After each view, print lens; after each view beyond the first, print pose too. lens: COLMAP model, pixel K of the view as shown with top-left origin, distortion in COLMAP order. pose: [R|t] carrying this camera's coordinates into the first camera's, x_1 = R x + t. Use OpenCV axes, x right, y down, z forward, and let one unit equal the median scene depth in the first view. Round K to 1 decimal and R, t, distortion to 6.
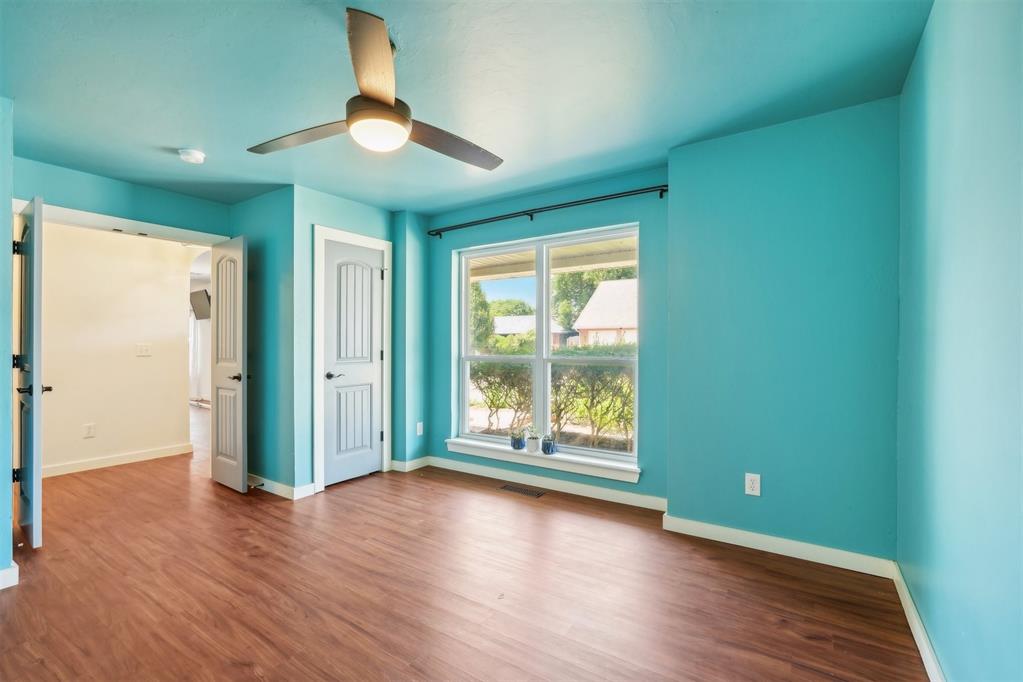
lens RADIAL K [[458.9, 0, 506.7], [0, 458.9, 340.4], [0, 0, 1]] dist [-0.005069, 0.000439]
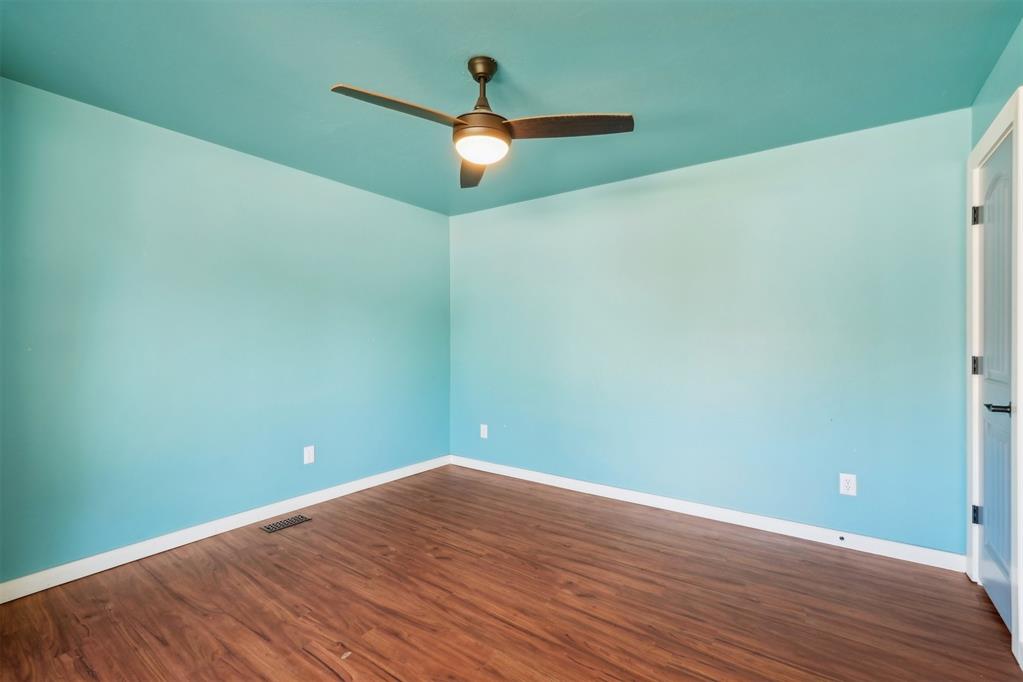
lens RADIAL K [[458.9, 0, 517.2], [0, 458.9, 338.7], [0, 0, 1]] dist [-0.005069, 0.000439]
pose [[-0.999806, 0.000970, 0.019668, -0.352557], [0.000889, 0.999991, -0.004129, 0.002642], [-0.019672, -0.004111, -0.999798, 1.927052]]
